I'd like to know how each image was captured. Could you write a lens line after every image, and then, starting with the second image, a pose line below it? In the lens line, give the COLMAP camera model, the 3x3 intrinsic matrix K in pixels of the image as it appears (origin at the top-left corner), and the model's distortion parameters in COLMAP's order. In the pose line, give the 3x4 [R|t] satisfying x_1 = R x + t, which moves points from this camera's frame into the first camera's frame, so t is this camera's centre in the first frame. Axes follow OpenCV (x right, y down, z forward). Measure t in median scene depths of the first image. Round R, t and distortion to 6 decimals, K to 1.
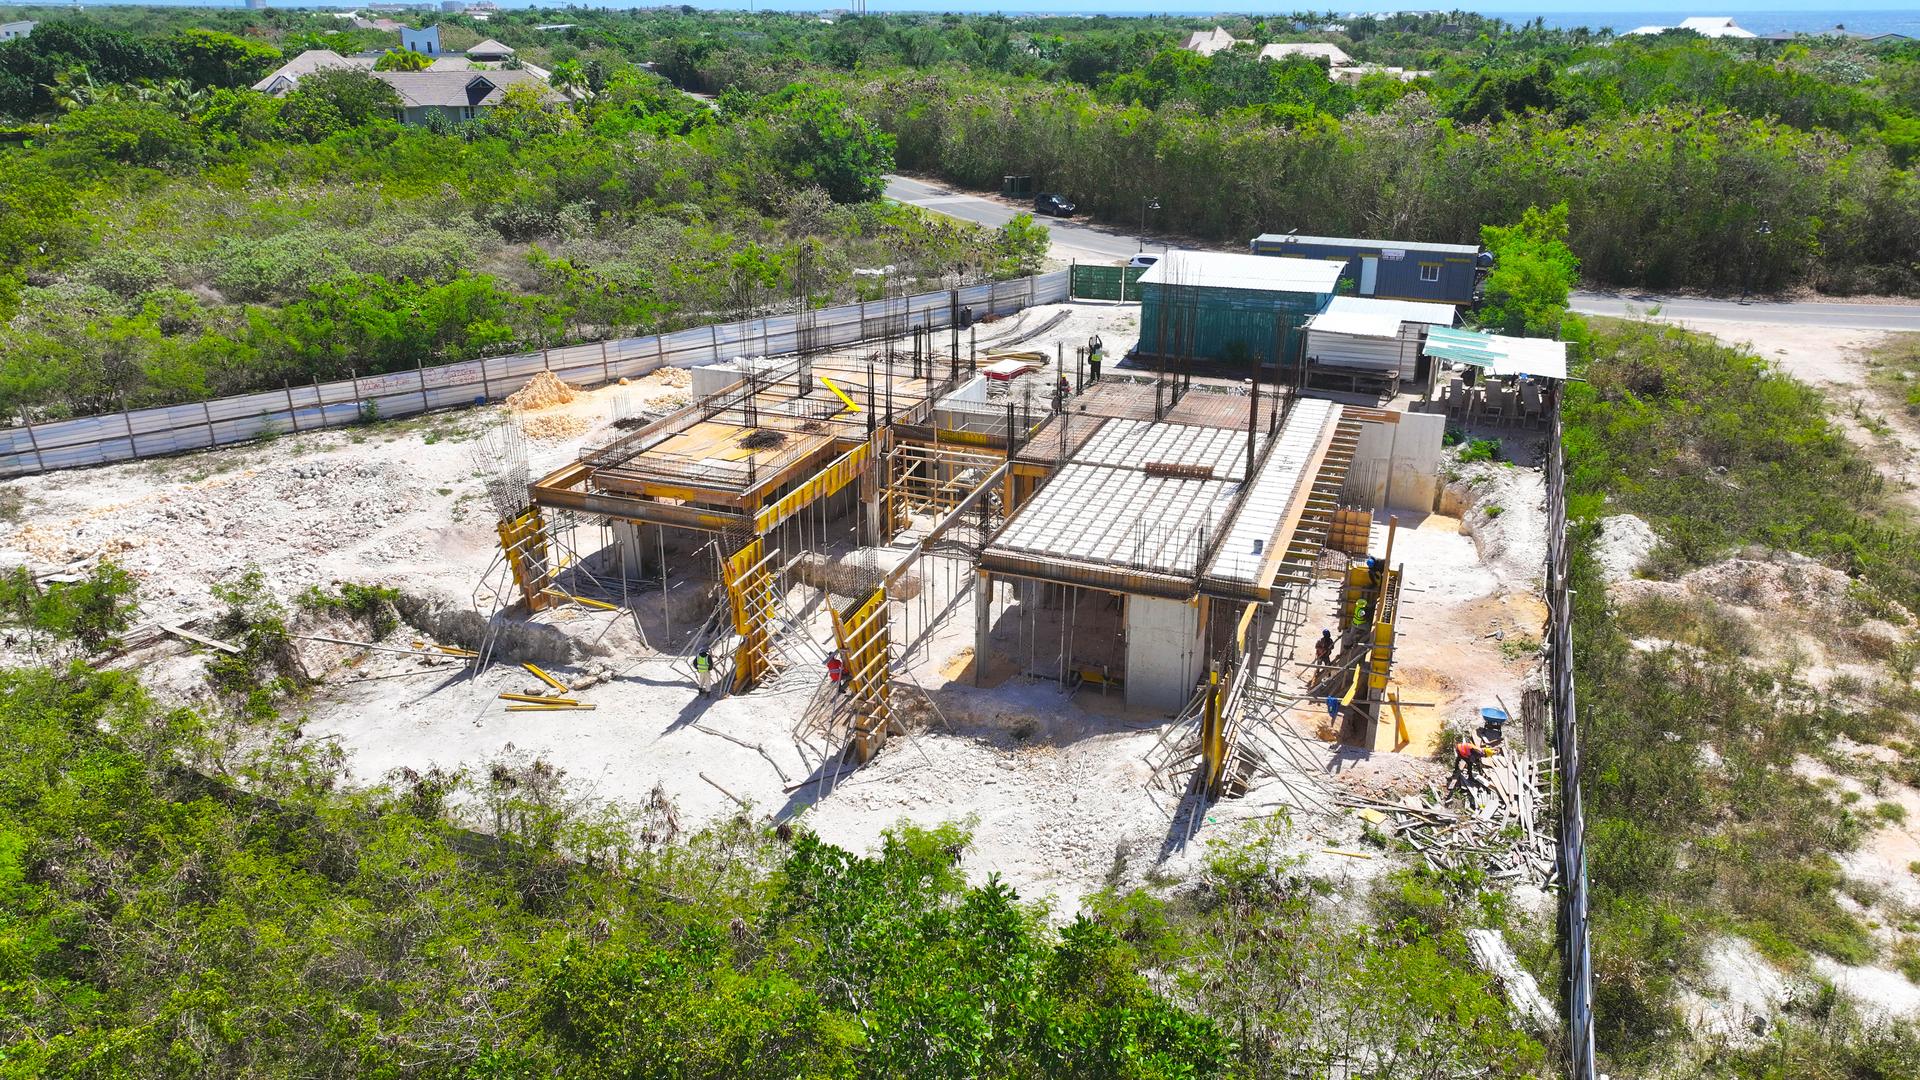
lens RADIAL K [[1345.4, 0, 968.1], [0, 1345.4, 533.3], [0, 0, 1]] dist [0.000482, 0.012802]
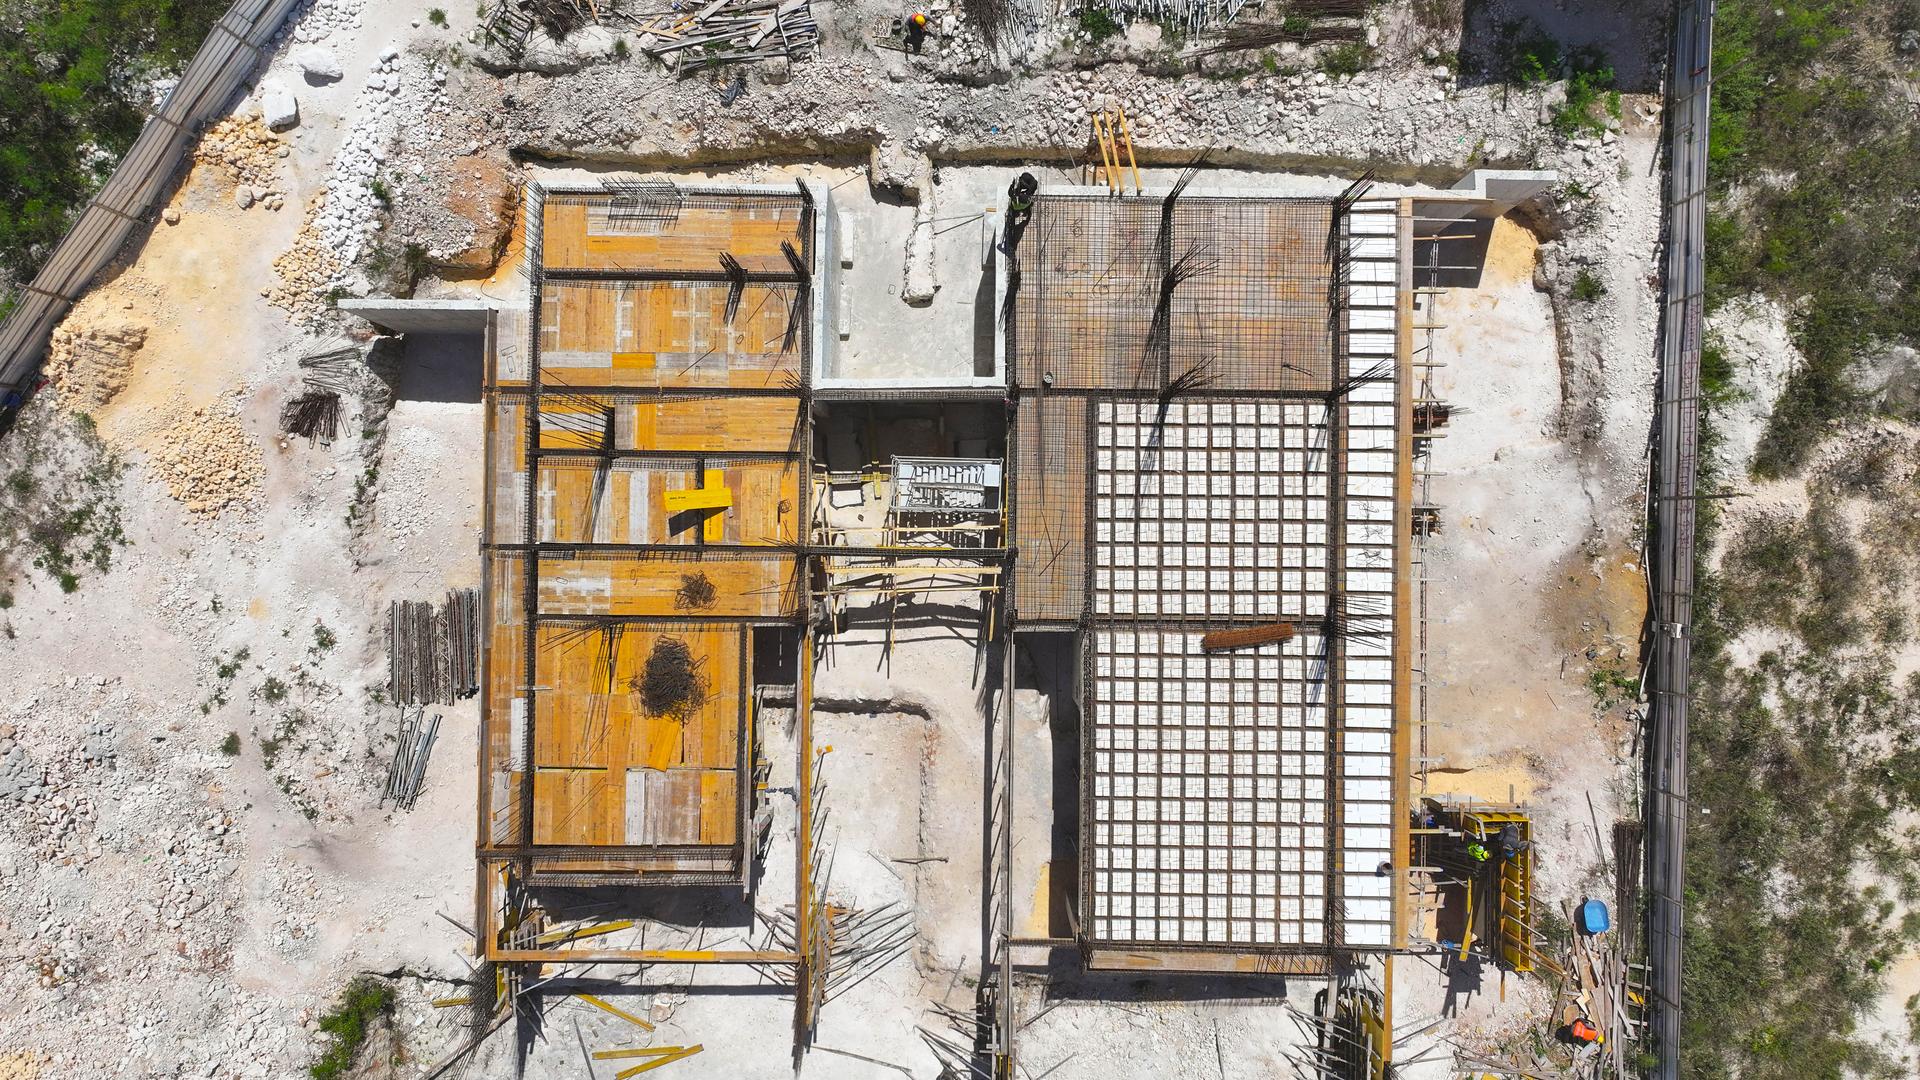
lens RADIAL K [[1348.8, 0, 967.2], [0, 1348.8, 525.6], [0, 0, 1]] dist [-0.001637, 0.016756]
pose [[0.941581, -0.336786, -0.000209, 0.026095], [0.128191, 0.357821, 0.924949, -0.754416], [-0.311435, -0.870942, 0.380091, 0.767077]]
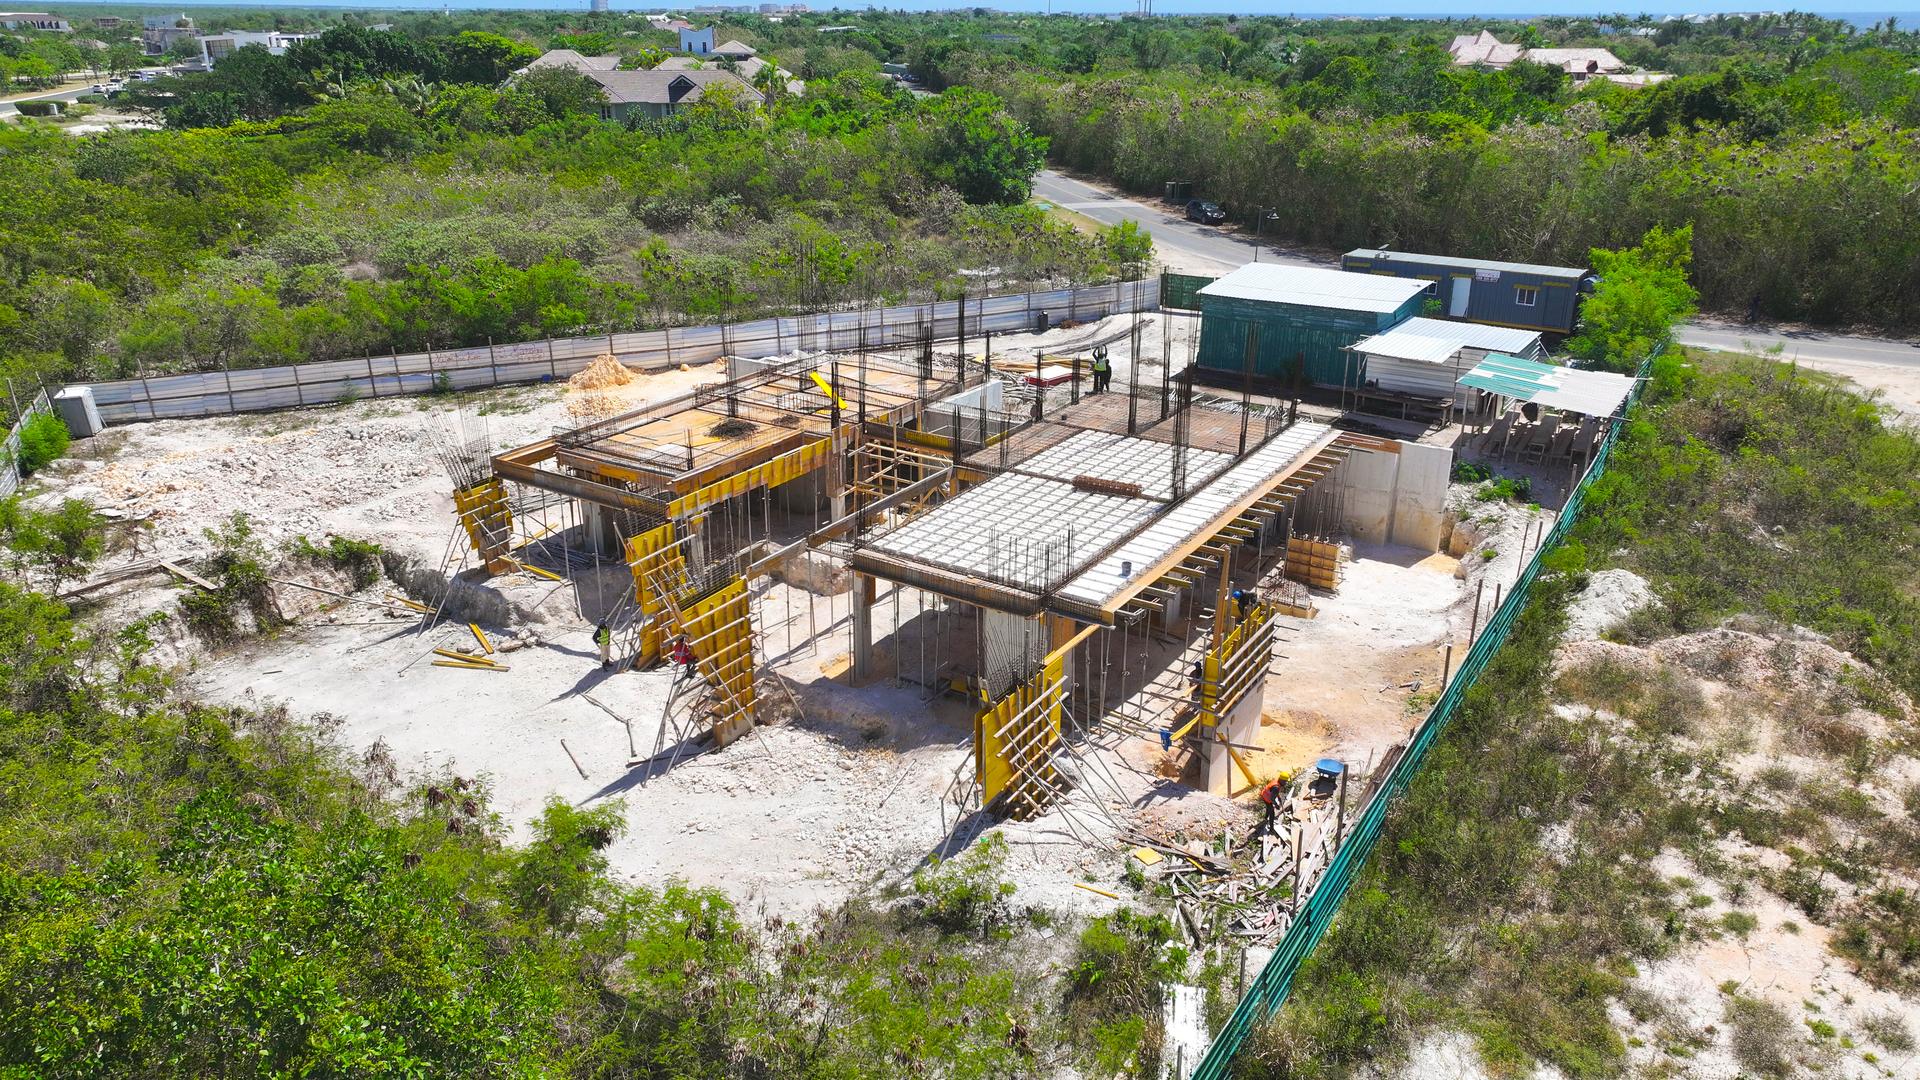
lens RADIAL K [[1345.4, 0, 968.1], [0, 1345.4, 533.3], [0, 0, 1]] dist [0.000482, 0.012802]
pose [[0.978146, 0.076259, -0.193427, 0.235449], [-0.076512, 0.997050, 0.006174, -0.010486], [0.193327, 0.008760, 0.981095, 0.022425]]
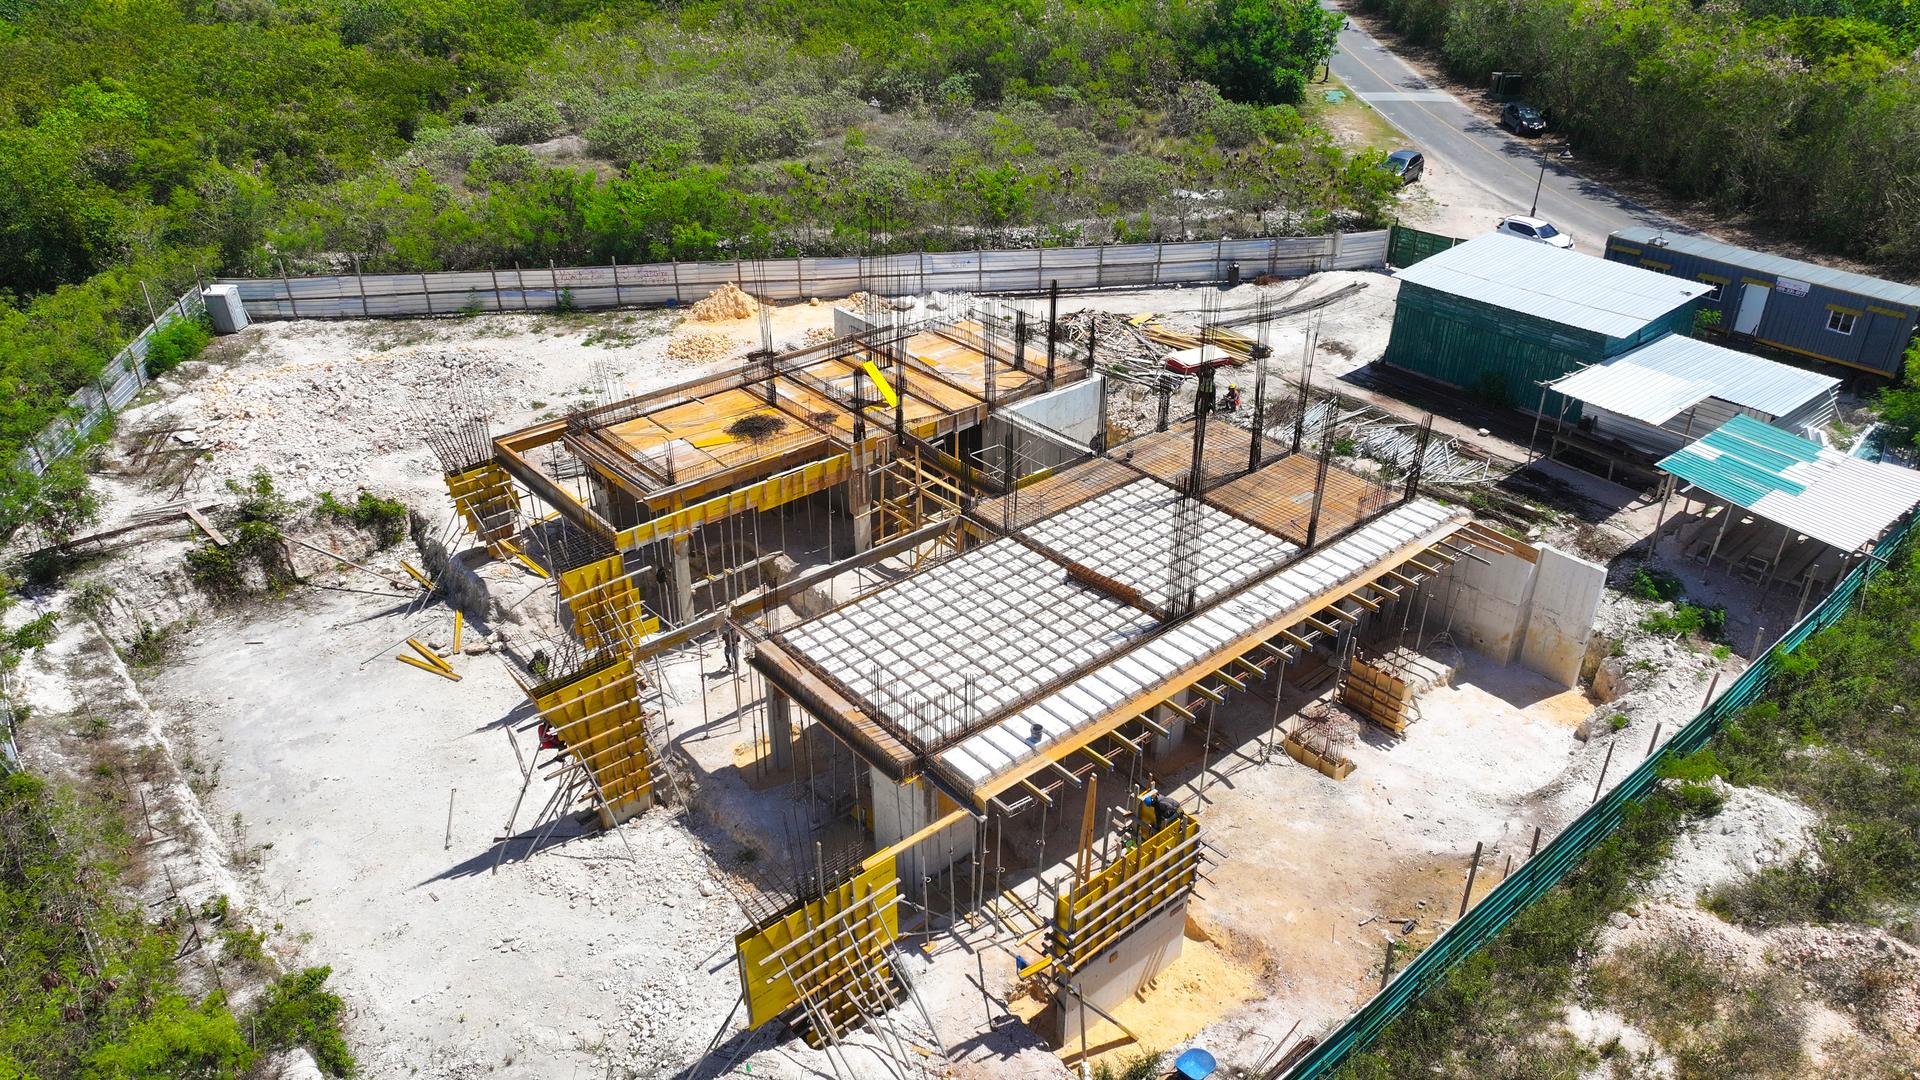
lens RADIAL K [[1346.6, 0, 967.2], [0, 1346.6, 532.1], [0, 0, 1]] dist [-0.002475, 0.018214]
pose [[0.876323, 0.236023, -0.419942, 0.393179], [-0.178079, 0.968717, 0.172845, -0.190120], [0.447601, -0.076686, 0.890939, 0.233810]]
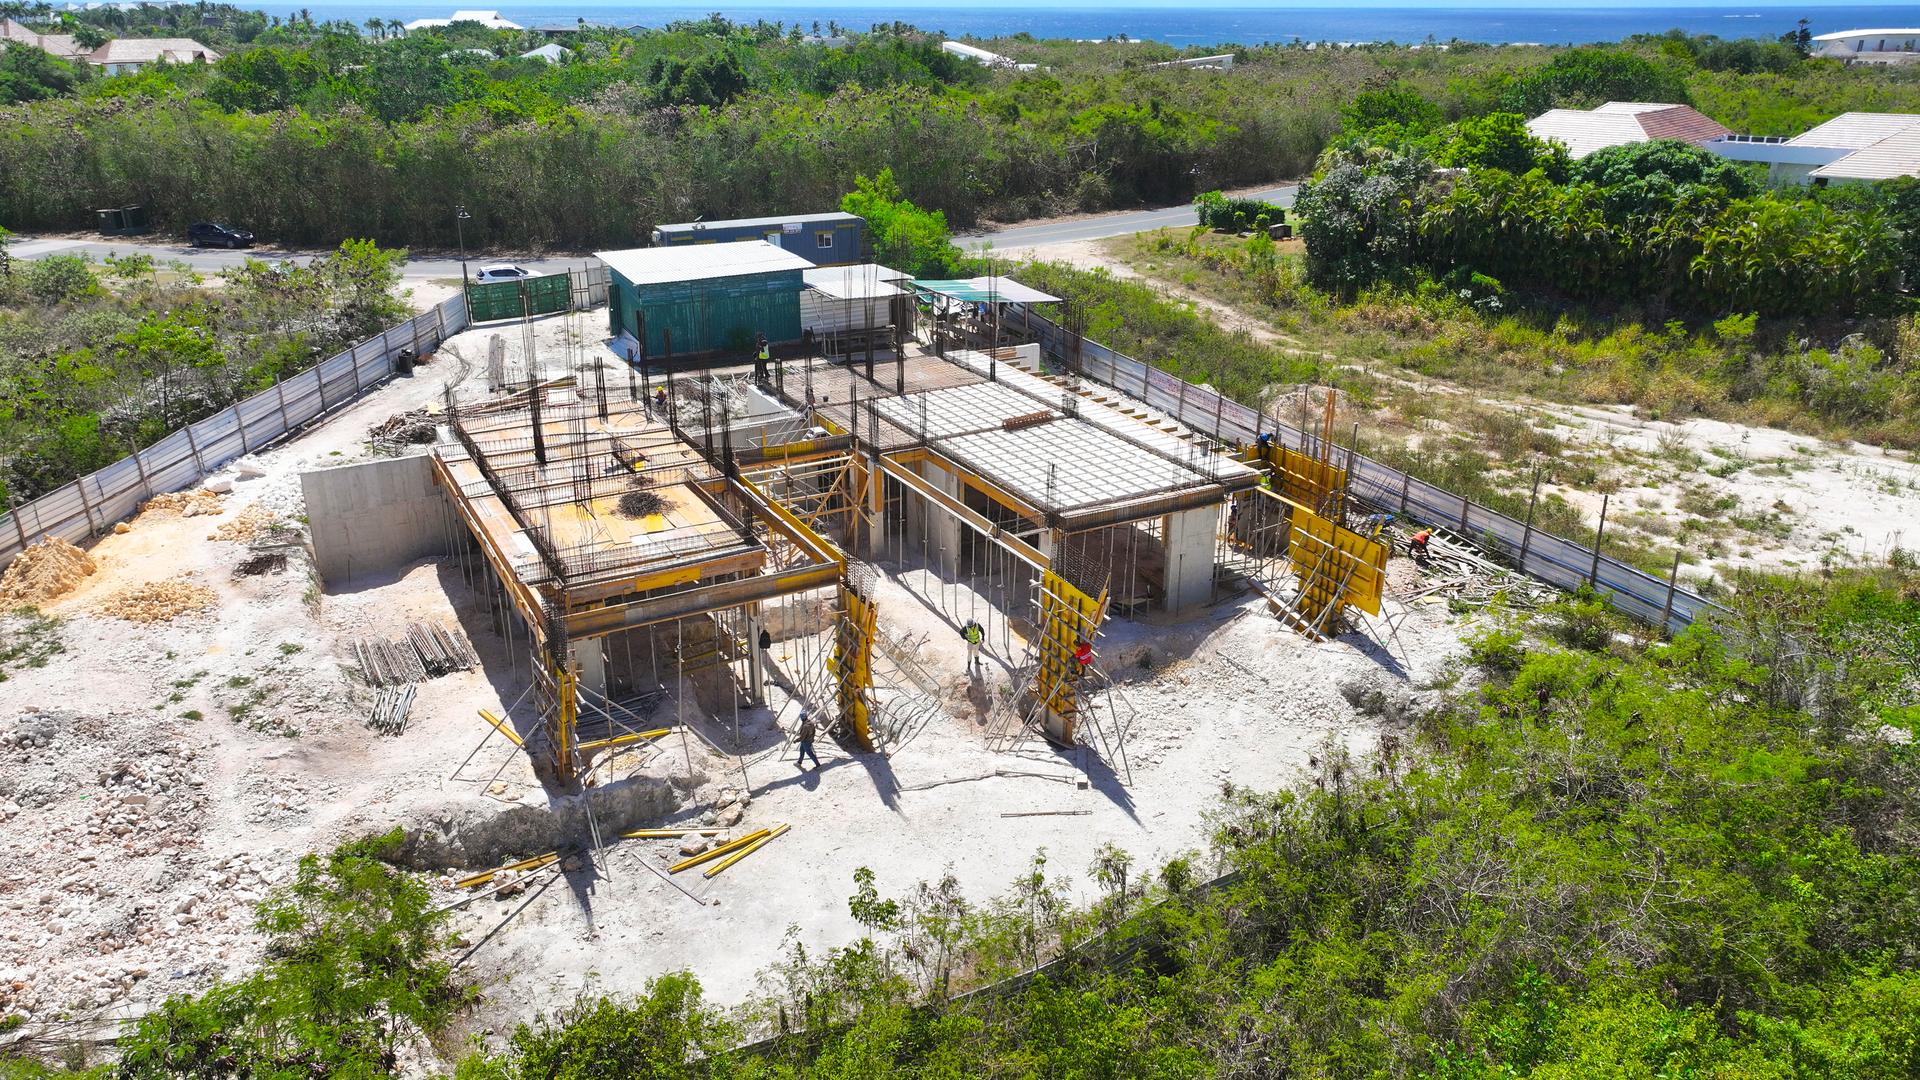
lens RADIAL K [[1346.6, 0, 967.2], [0, 1346.6, 532.1], [0, 0, 1]] dist [-0.002475, 0.018214]
pose [[0.646665, -0.279107, 0.709875, -0.643852], [0.276571, 0.953115, 0.122800, -0.102309], [-0.710867, 0.116921, 0.693540, 0.266264]]
